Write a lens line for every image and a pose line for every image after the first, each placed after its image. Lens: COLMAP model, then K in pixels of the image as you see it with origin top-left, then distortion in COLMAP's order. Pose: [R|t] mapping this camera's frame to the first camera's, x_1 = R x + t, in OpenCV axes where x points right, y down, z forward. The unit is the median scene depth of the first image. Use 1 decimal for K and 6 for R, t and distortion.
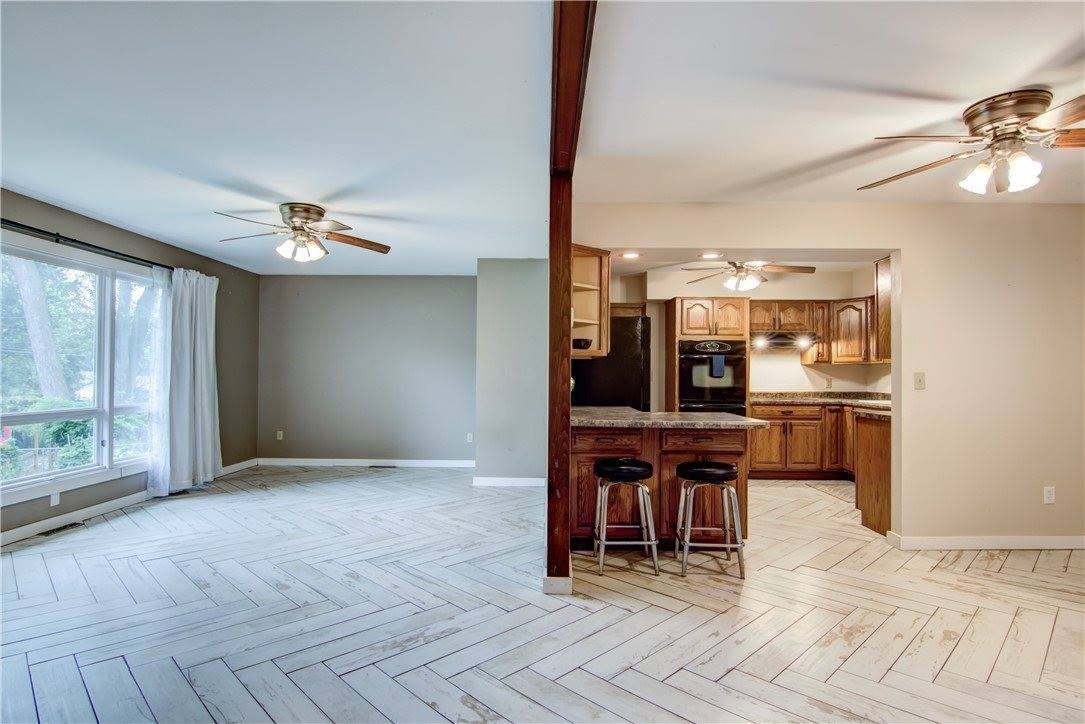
lens RADIAL K [[570.2, 0, 525.7], [0, 570.2, 362.8], [0, 0, 1]] dist [-0.001274, -0.012473]
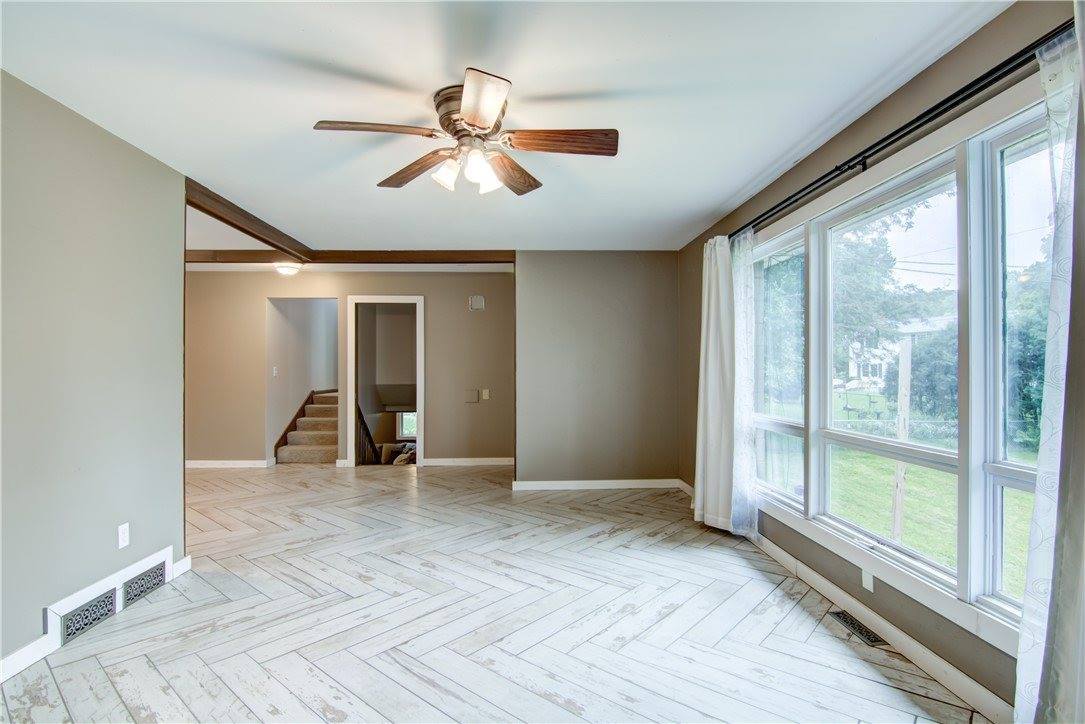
lens RADIAL K [[548.5, 0, 544.6], [0, 548.5, 363.9], [0, 0, 1]] dist [0.000398, -0.011491]
pose [[-0.996565, -0.005673, -0.082623, -0.329744], [-0.003694, 0.999703, -0.024077, 0.013317], [0.082735, -0.023689, -0.996290, 1.227704]]
